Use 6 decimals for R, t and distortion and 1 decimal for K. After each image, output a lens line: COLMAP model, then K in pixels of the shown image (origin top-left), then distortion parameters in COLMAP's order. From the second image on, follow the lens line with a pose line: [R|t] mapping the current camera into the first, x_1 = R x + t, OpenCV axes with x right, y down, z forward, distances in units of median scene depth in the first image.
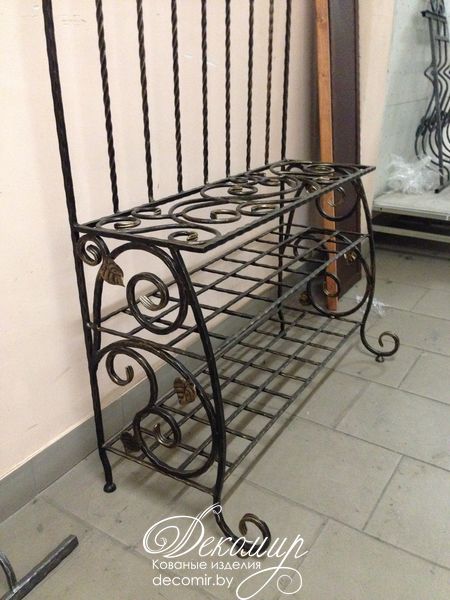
lens RADIAL K [[546.7, 0, 225.0], [0, 546.7, 300.0], [0, 0, 1]] dist [0.168631, -0.315838]
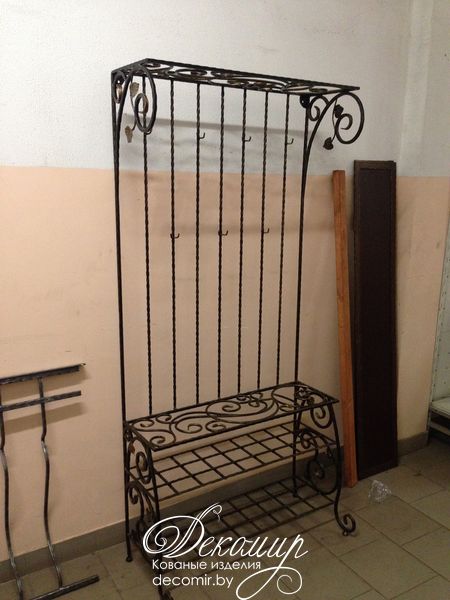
lens RADIAL K [[546.7, 0, 225.0], [0, 546.7, 300.0], [0, 0, 1]] dist [0.168631, -0.315838]
pose [[0.897612, 0.108124, -0.427319, 0.871859], [-0.185124, 0.972277, -0.142851, -0.329653], [0.400027, 0.207332, 0.892744, -0.794622]]
